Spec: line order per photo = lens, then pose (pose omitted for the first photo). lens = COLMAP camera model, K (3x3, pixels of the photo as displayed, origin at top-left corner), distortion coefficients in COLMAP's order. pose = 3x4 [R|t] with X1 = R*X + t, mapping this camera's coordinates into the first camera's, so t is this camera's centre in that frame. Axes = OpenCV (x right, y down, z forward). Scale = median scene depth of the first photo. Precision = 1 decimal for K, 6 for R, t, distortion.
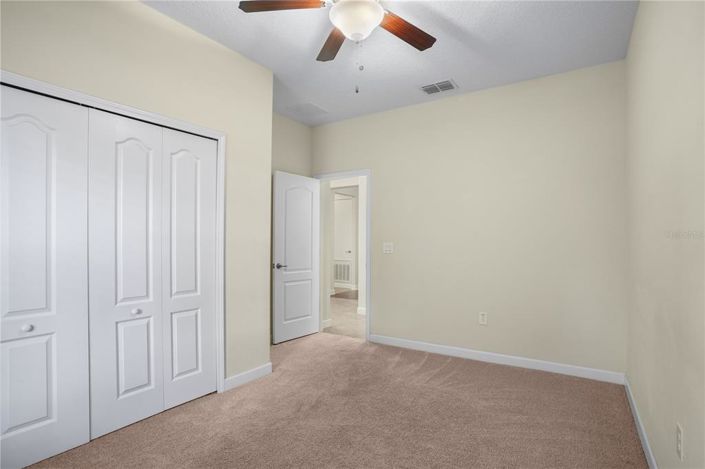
lens RADIAL K [[362.5, 0, 353.2], [0, 362.5, 247.6], [0, 0, 1]] dist [0.000166, -0.000011]
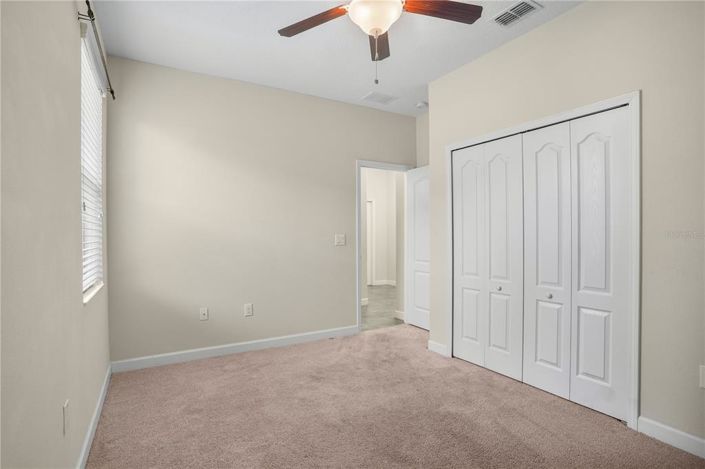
lens RADIAL K [[346.6, 0, 352.5], [0, 346.6, 234.5], [0, 0, 1]] dist [-0.000903, -0.000144]
pose [[-0.443762, 0.004091, -0.896136, 0.622629], [-0.002450, 0.999980, 0.005778, -0.018358], [0.896142, 0.004759, -0.443743, 0.890274]]
